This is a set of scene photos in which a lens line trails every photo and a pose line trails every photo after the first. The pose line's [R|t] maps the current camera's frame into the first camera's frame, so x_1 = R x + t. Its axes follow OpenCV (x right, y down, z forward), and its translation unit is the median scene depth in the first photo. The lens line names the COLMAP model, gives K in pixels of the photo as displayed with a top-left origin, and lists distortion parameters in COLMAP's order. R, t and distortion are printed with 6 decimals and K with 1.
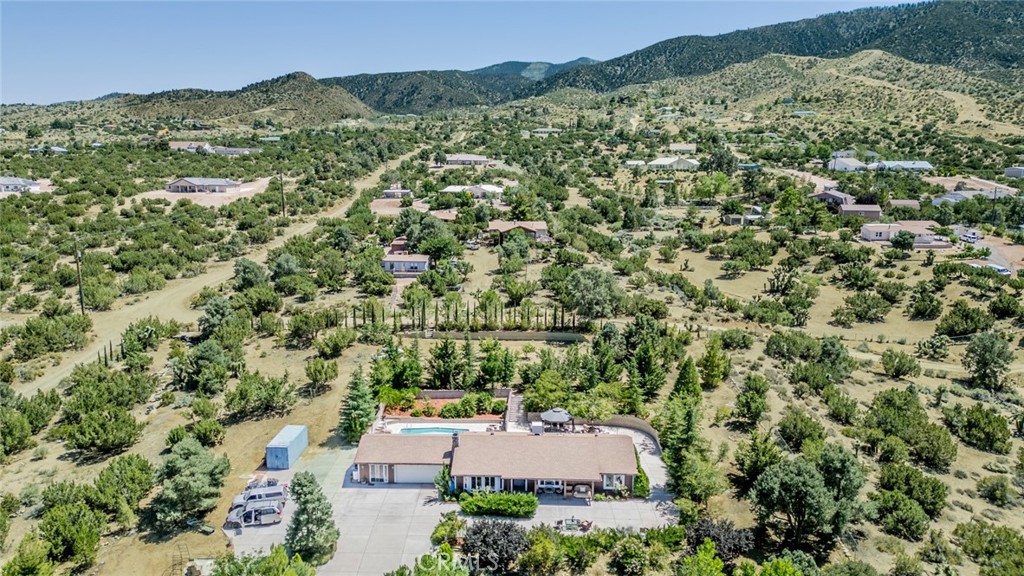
lens RADIAL K [[723.1, 0, 512.0], [0, 723.1, 288.0], [0, 0, 1]] dist [0.080513, -0.089778]
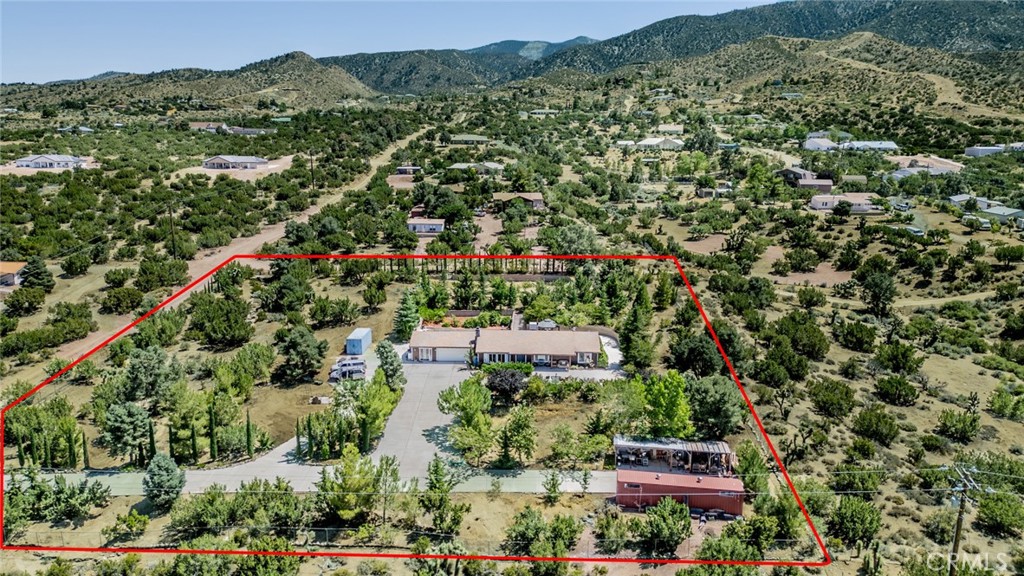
lens RADIAL K [[723.1, 0, 512.0], [0, 723.1, 288.0], [0, 0, 1]] dist [0.080513, -0.089778]
pose [[0.999994, 0.000616, 0.003493, -0.003988], [-0.000708, 0.999654, 0.026312, 0.024234], [-0.003475, -0.026315, 0.999648, -0.136406]]
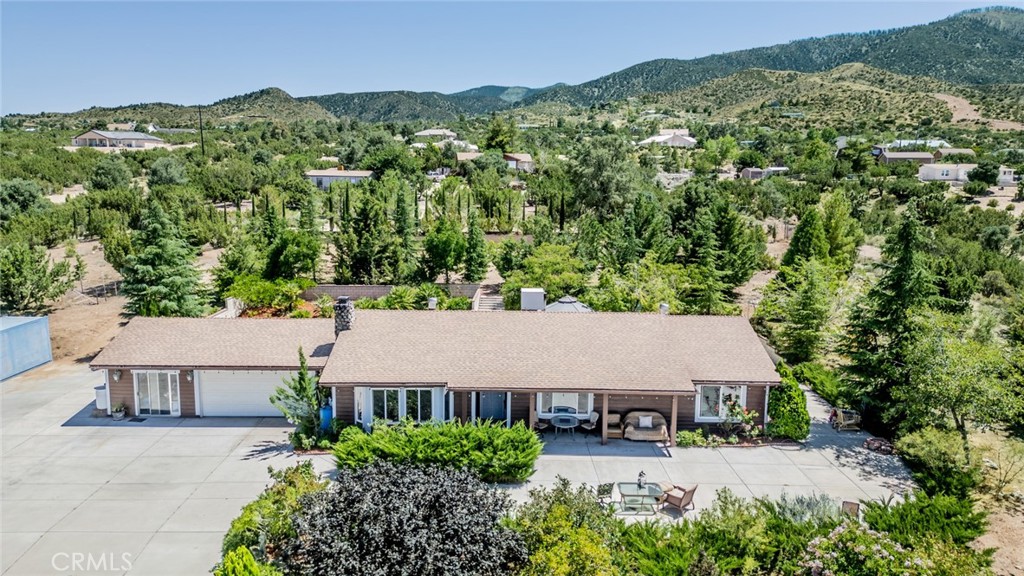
lens RADIAL K [[723.1, 0, 512.0], [0, 723.1, 288.0], [0, 0, 1]] dist [0.080513, -0.089778]
pose [[0.999529, 0.001381, 0.030657, 0.002487], [-0.000374, 0.999460, -0.032859, 0.061564], [-0.030685, 0.032832, 0.998990, 0.168929]]
